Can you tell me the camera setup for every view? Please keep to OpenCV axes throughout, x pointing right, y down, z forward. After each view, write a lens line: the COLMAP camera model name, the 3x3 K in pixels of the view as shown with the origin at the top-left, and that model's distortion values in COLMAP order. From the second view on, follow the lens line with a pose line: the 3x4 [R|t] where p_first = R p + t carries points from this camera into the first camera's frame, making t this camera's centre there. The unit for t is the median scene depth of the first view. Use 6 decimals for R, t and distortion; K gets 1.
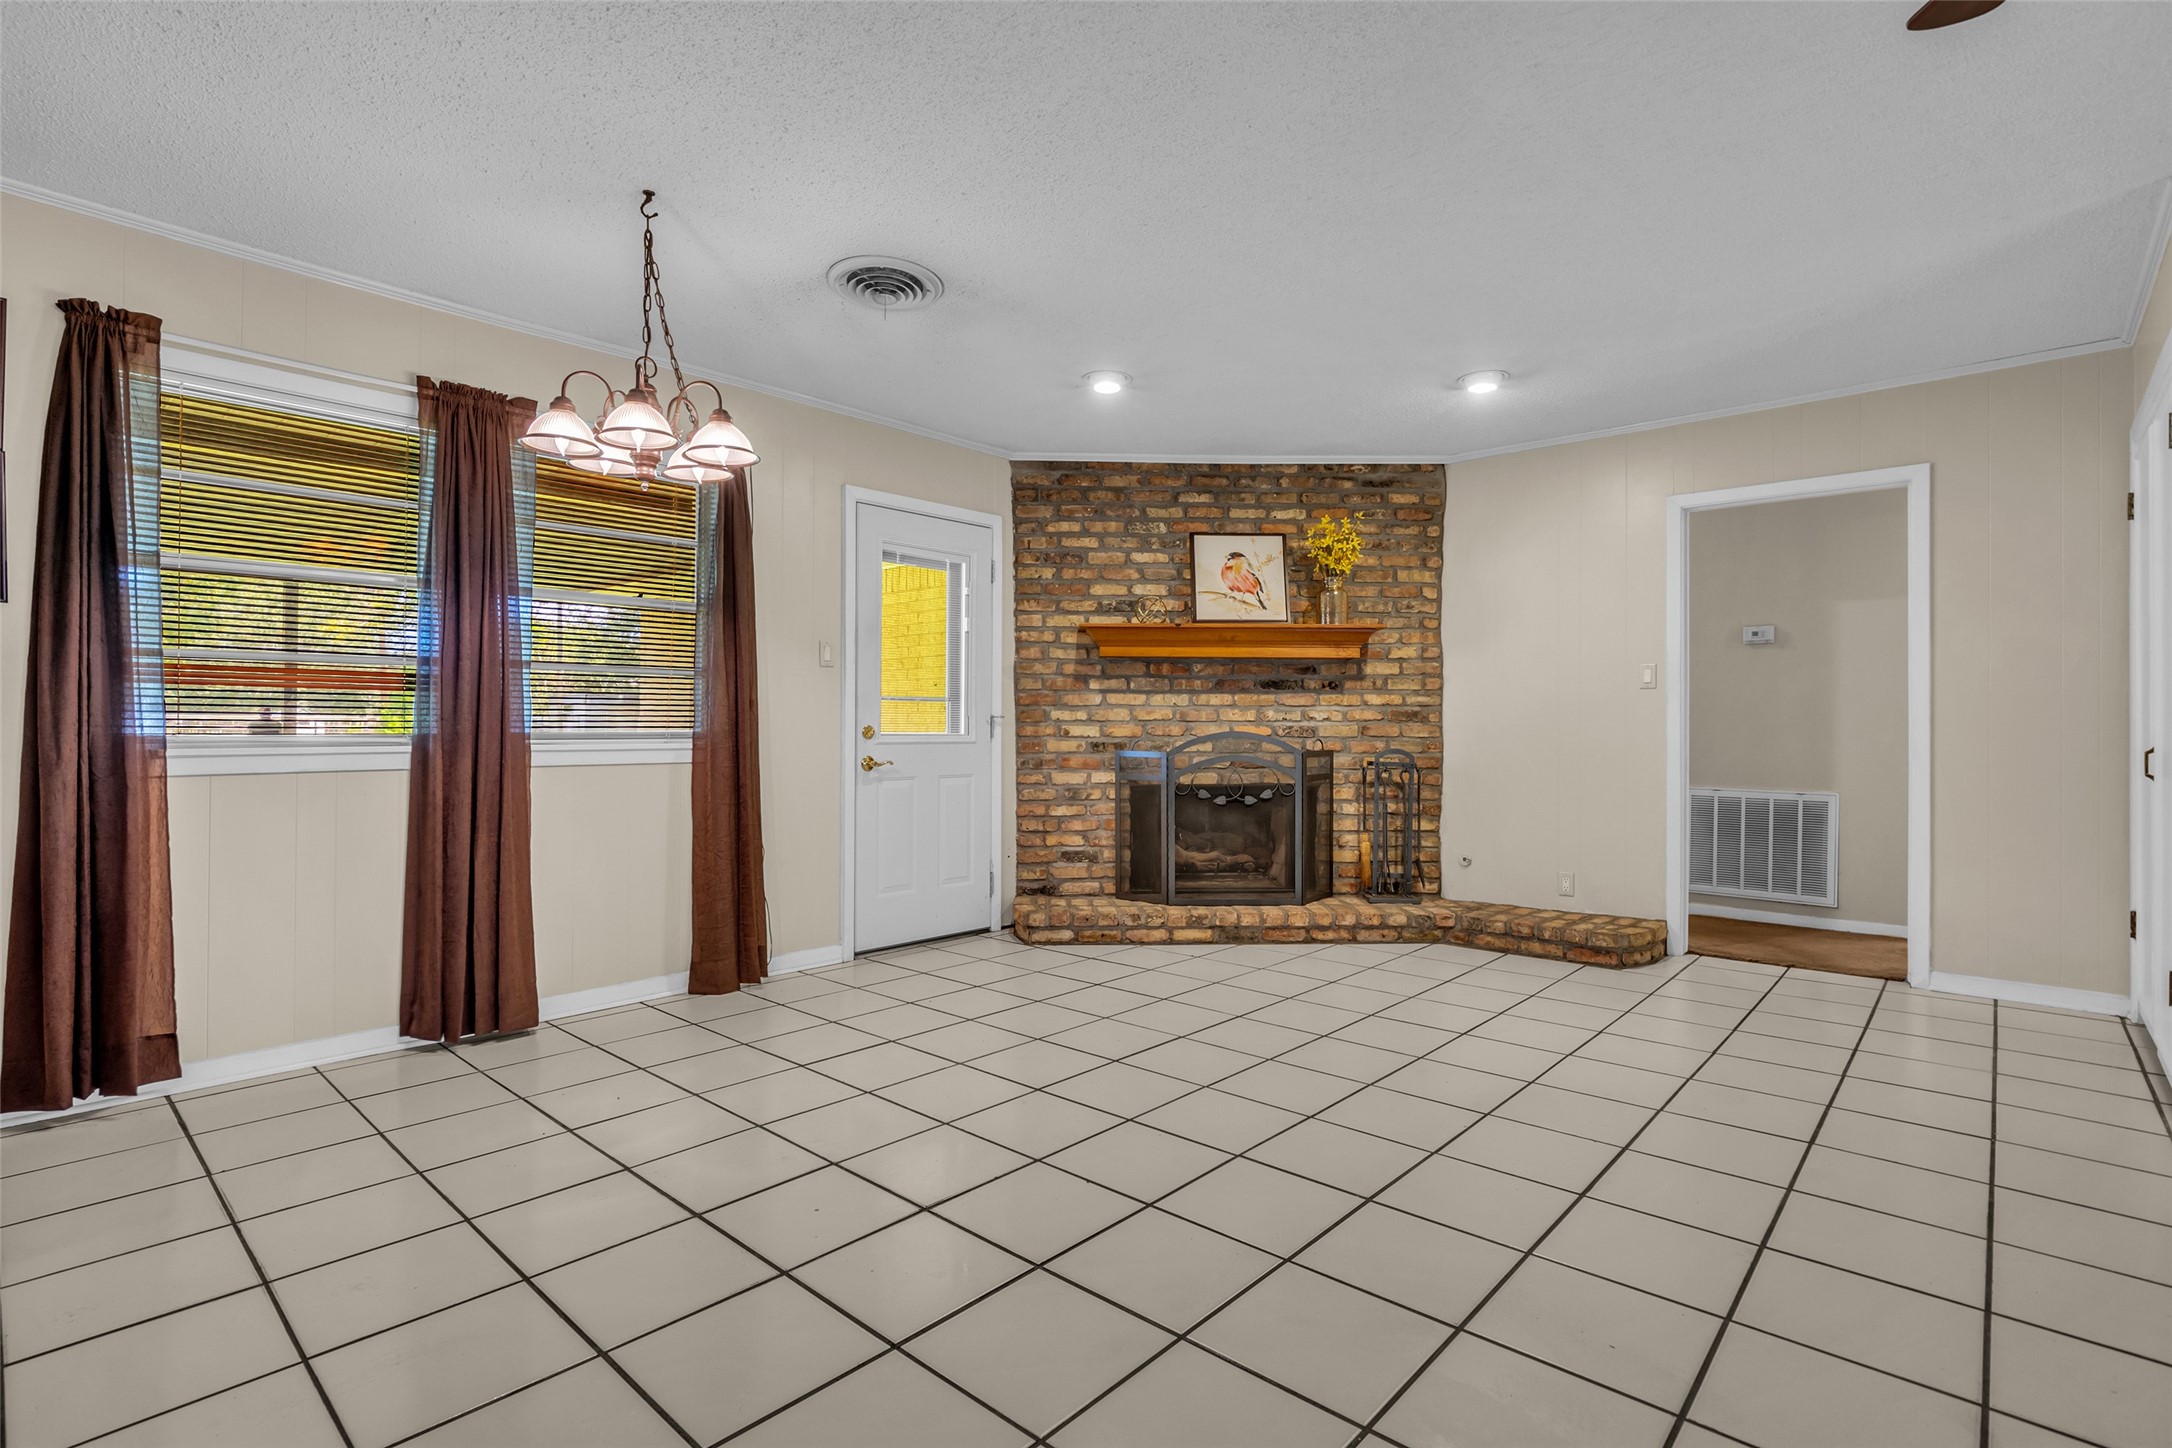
lens RADIAL K [[1002.6, 0, 1076.1], [0, 1002.6, 722.7], [0, 0, 1]] dist [-0.020951, 0.005934]
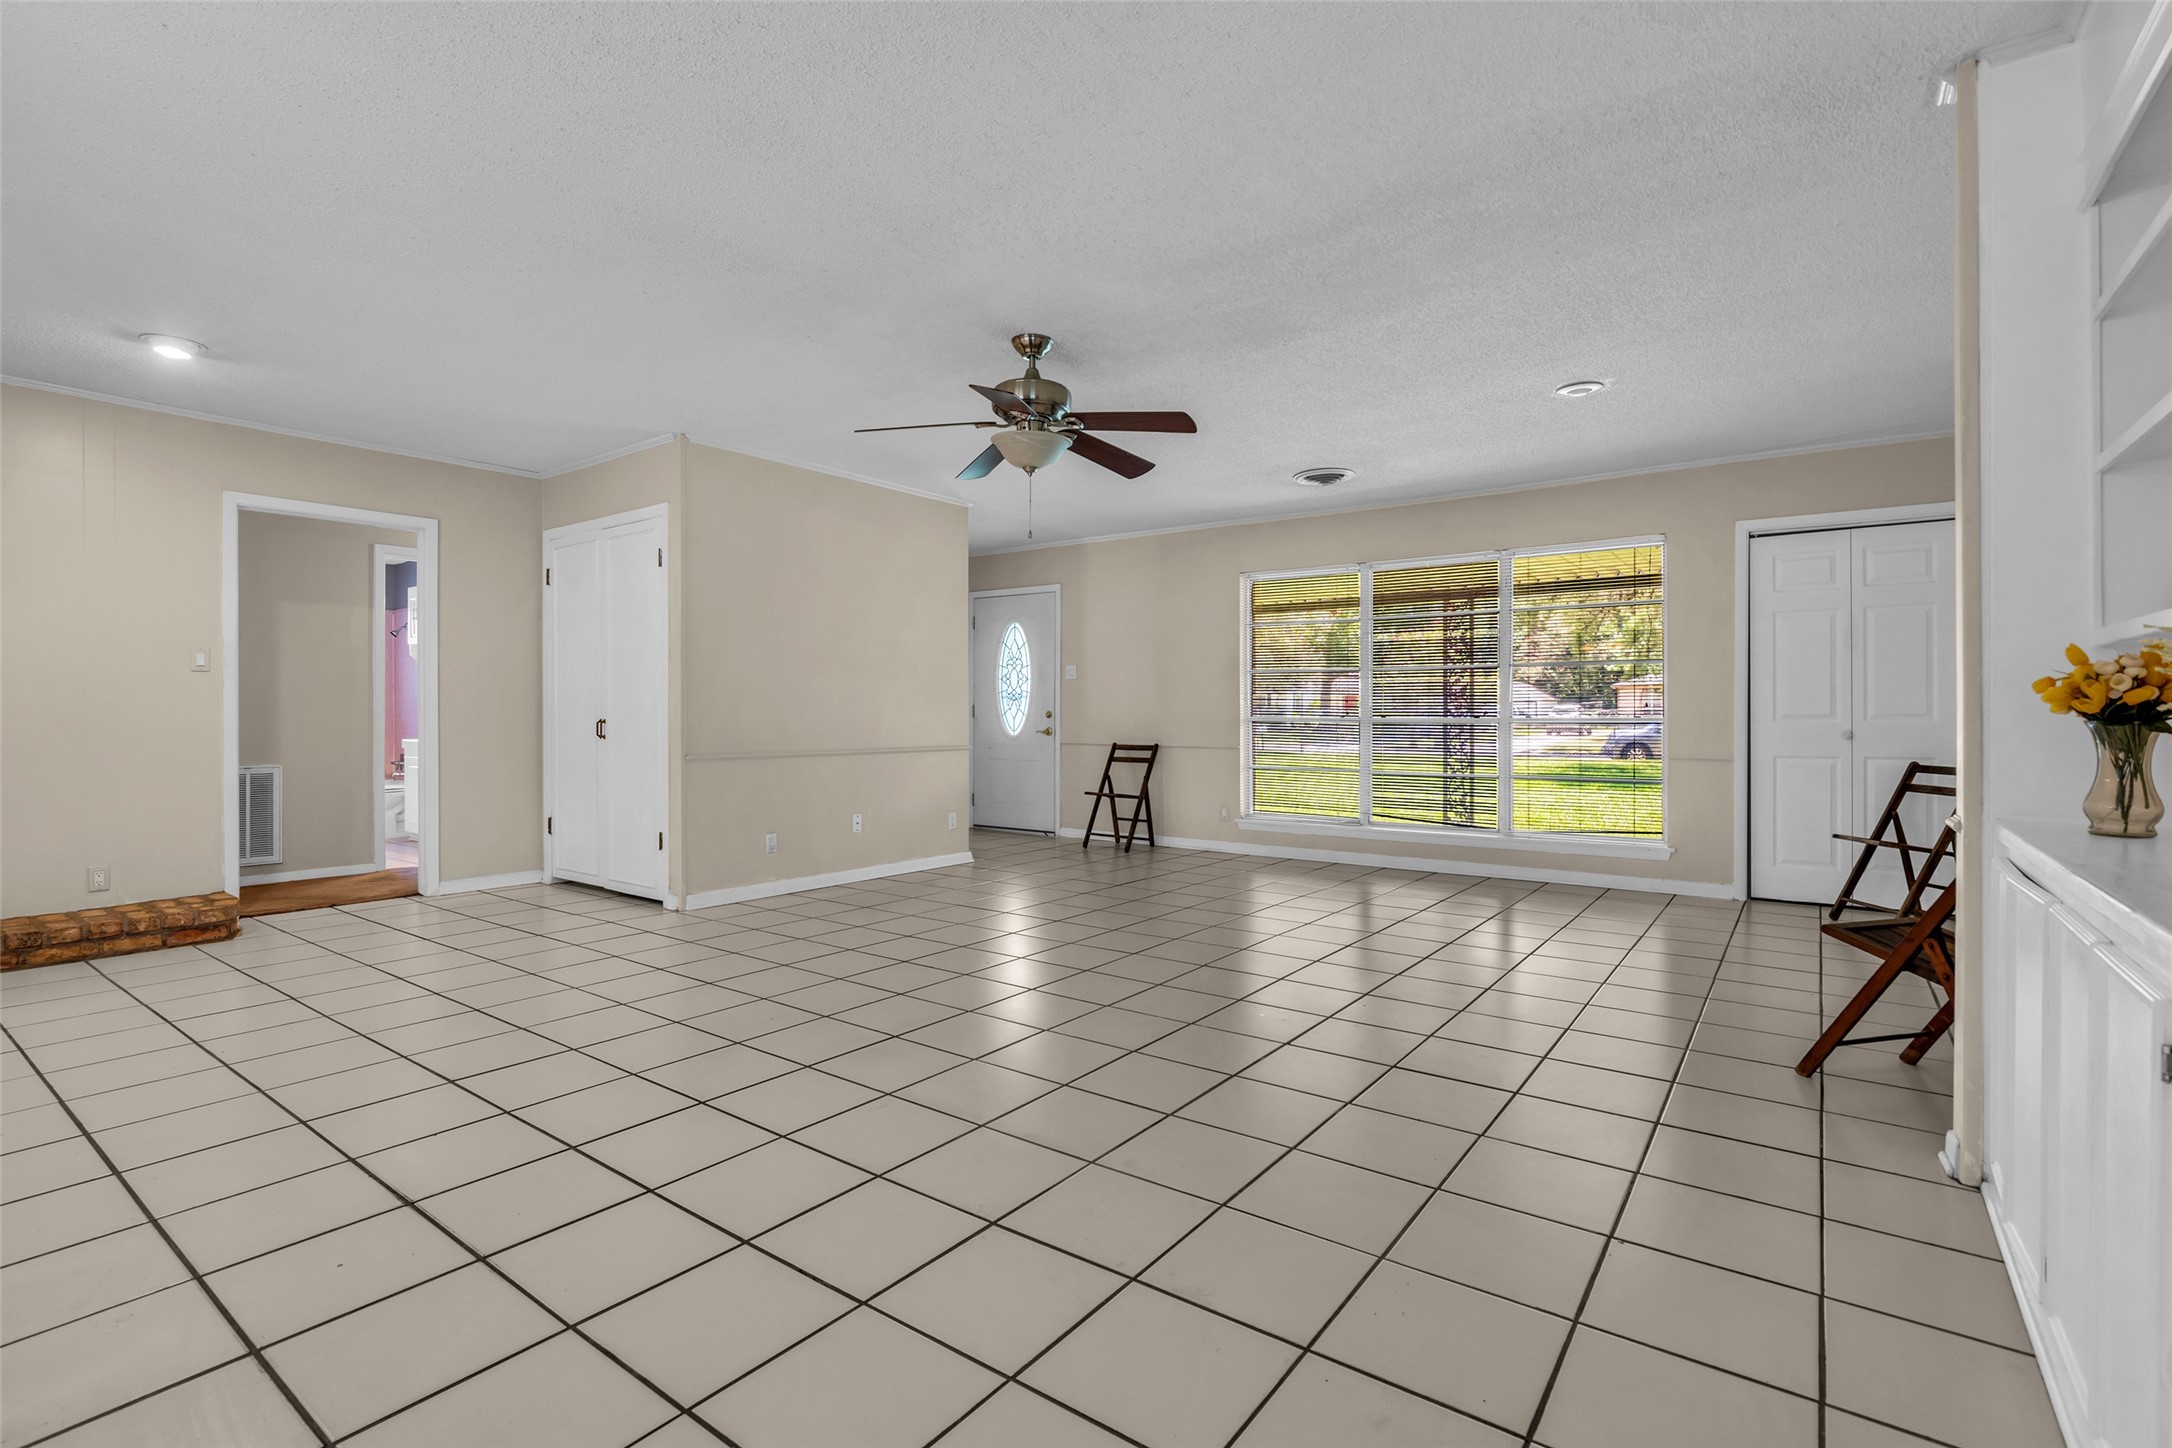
lens RADIAL K [[1002.6, 0, 1082.2], [0, 1002.6, 718.8], [0, 0, 1]] dist [-0.020951, 0.005934]
pose [[-0.109610, -0.009825, 0.993926, -0.480869], [-0.004491, 0.999946, 0.009389, 0.000344], [-0.993965, -0.003434, -0.109648, 0.177554]]
